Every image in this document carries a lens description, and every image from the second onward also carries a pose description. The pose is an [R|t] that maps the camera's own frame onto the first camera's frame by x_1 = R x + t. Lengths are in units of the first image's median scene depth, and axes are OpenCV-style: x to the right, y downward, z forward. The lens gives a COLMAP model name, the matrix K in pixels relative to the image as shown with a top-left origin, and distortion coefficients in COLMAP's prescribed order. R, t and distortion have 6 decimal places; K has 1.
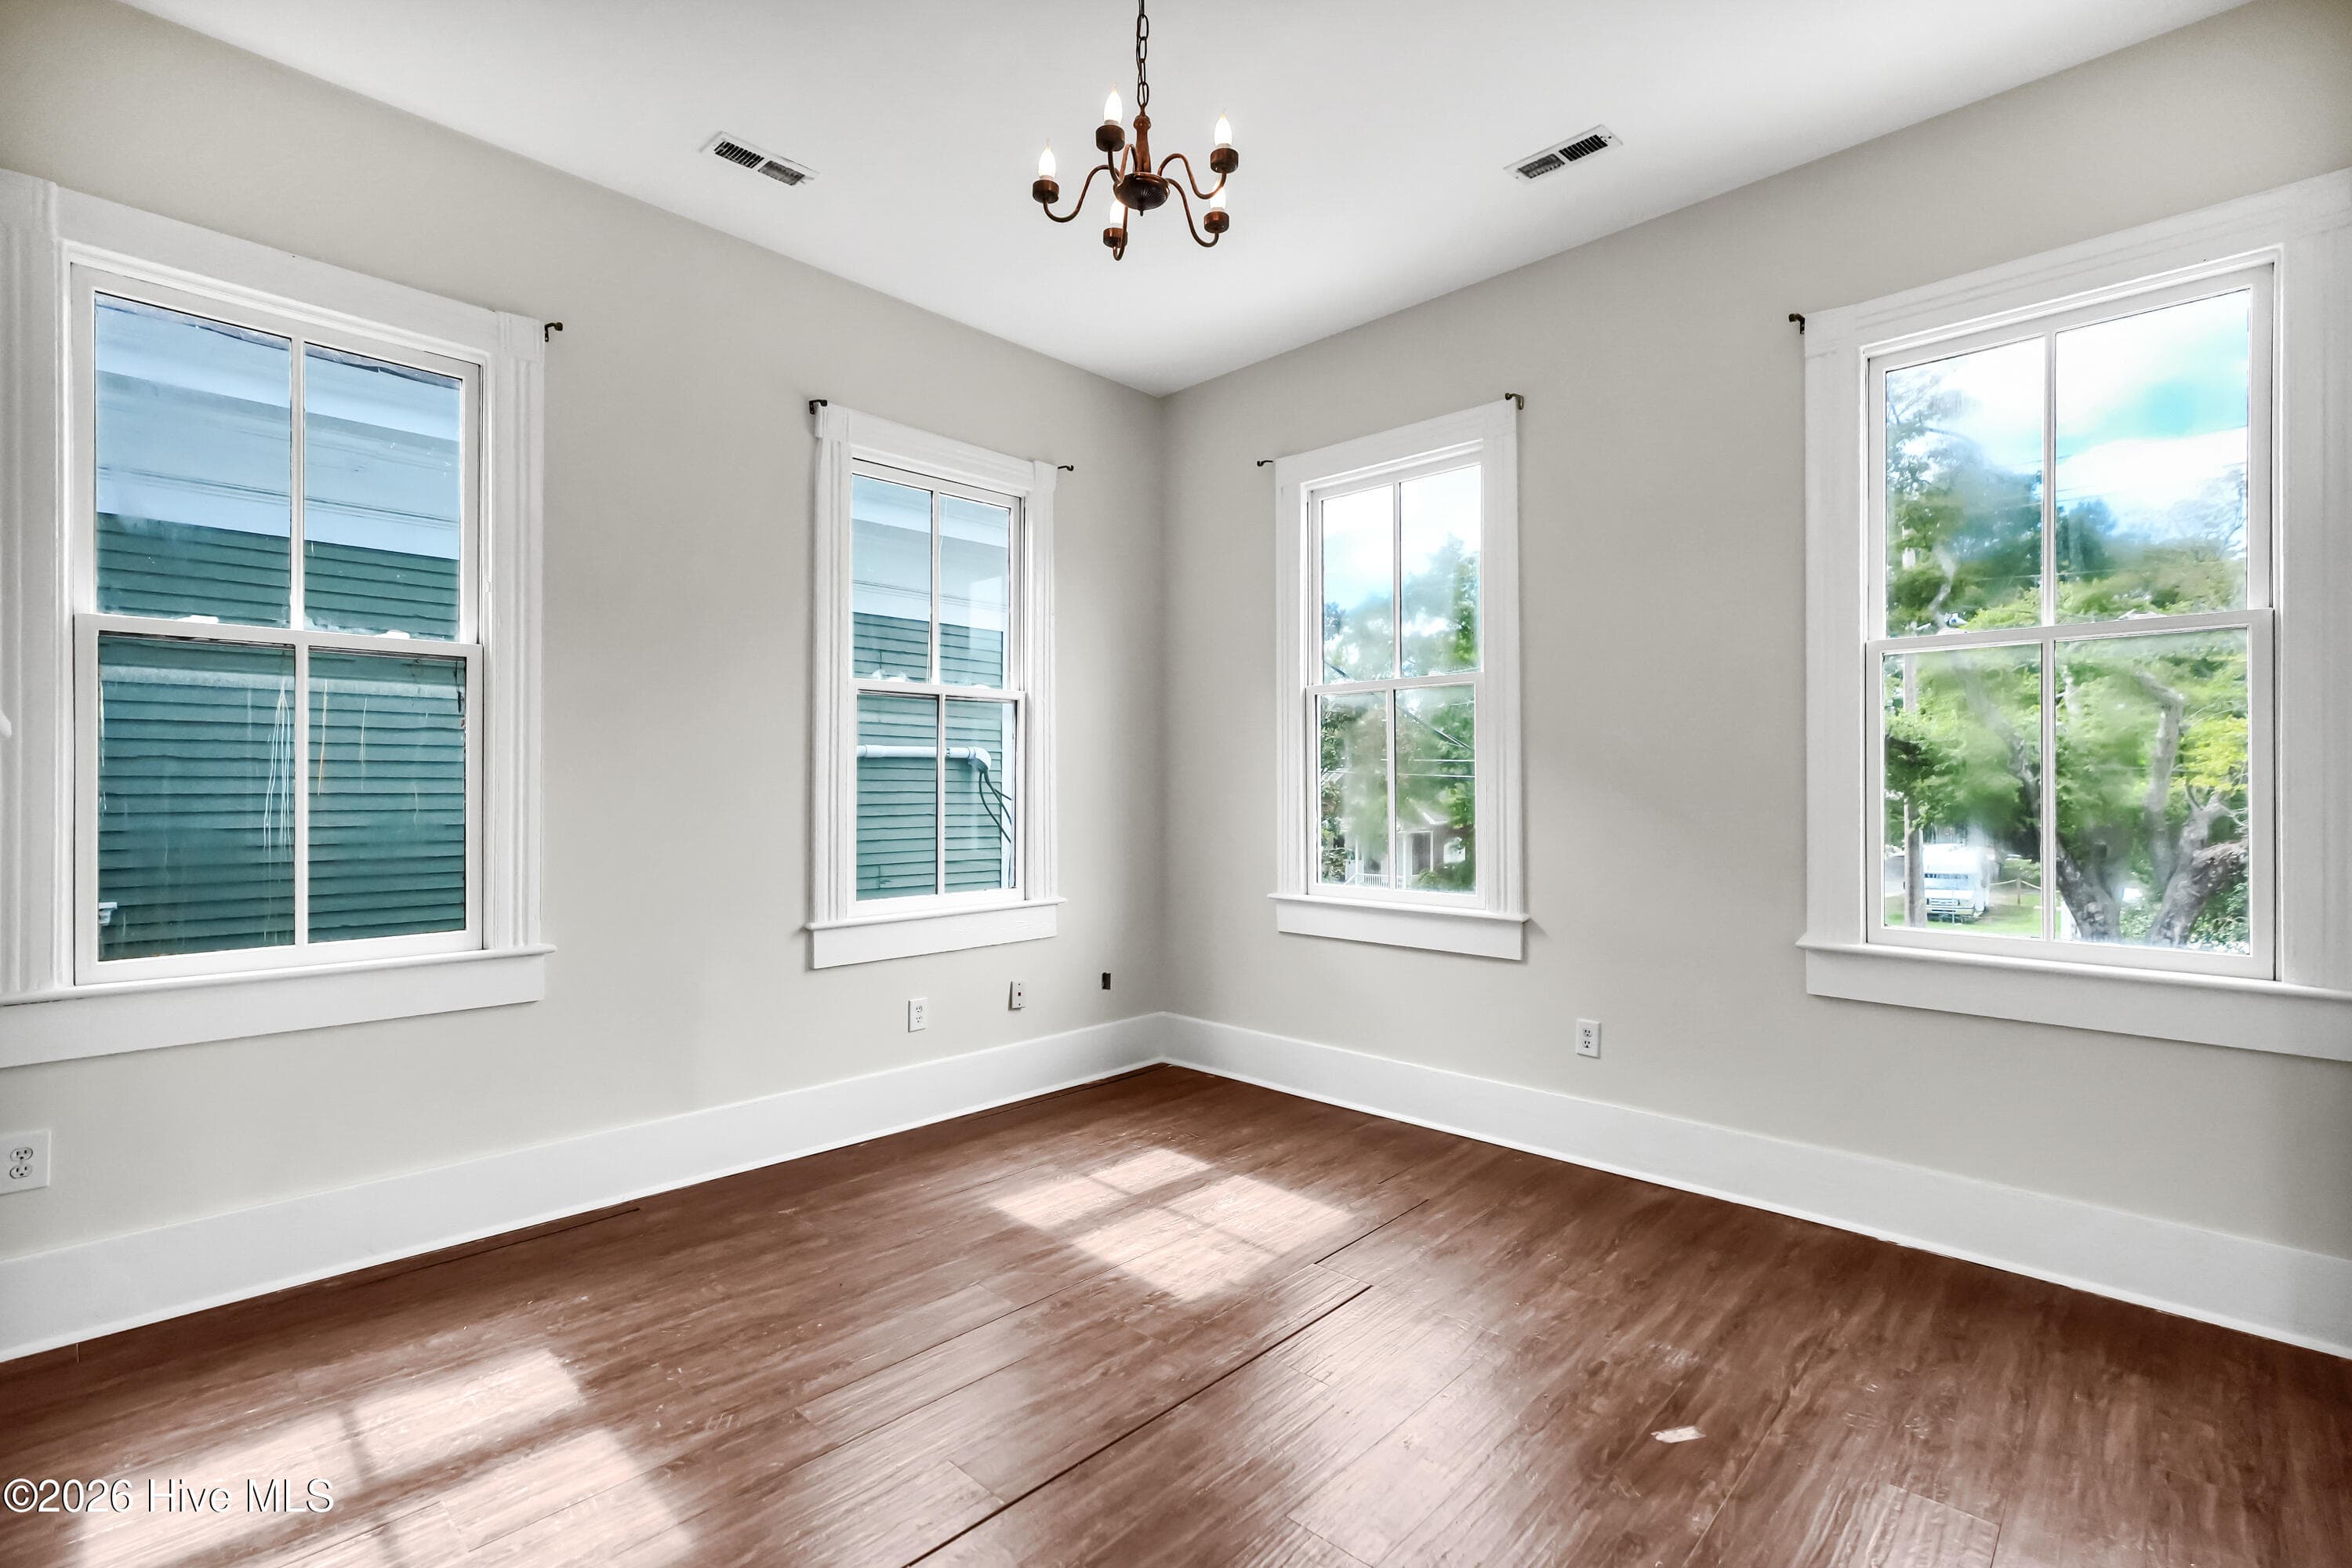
lens RADIAL K [[1063.2, 0, 1169.3], [0, 1063.2, 776.8], [0, 0, 1]] dist [-0.000722, 0.000422]
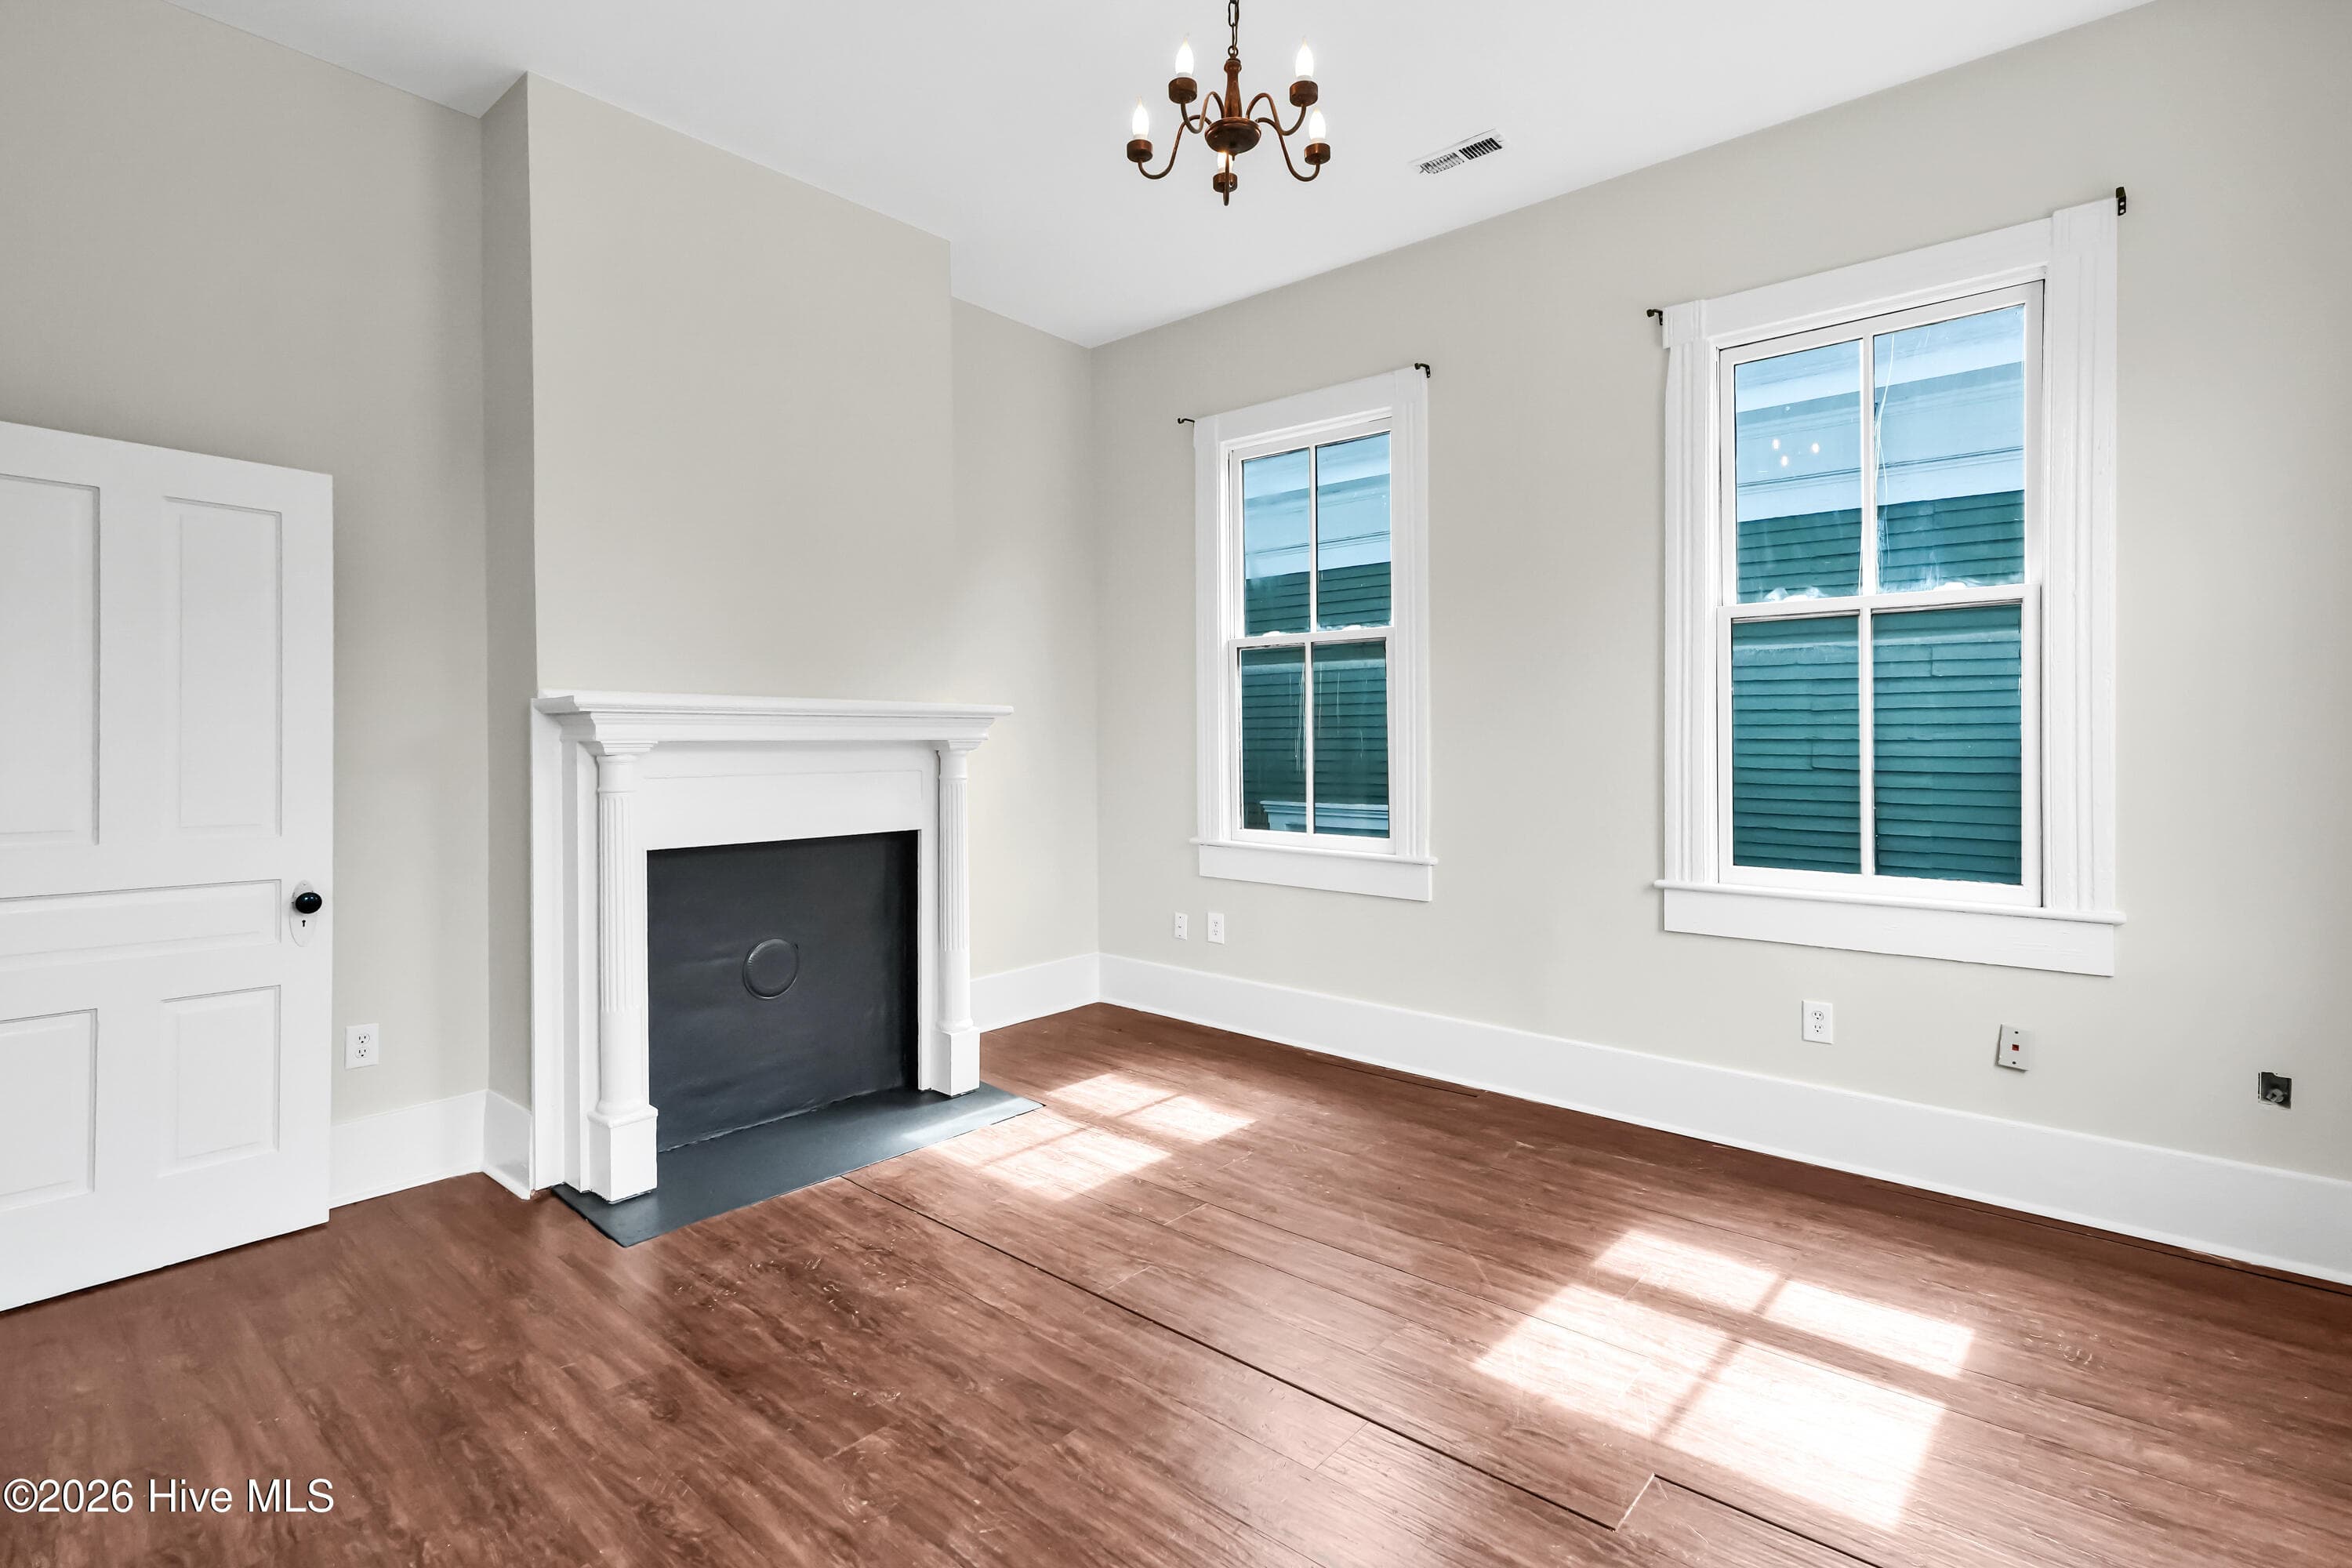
lens RADIAL K [[1115.0, 0, 1176.7], [0, 1115.0, 777.8], [0, 0, 1]] dist [-0.003423, 0.003112]
pose [[0.058938, 0.031037, -0.997779, 0.669514], [0.006607, 0.999483, 0.031480, 0.018277], [0.998240, -0.008448, 0.058702, 0.593885]]
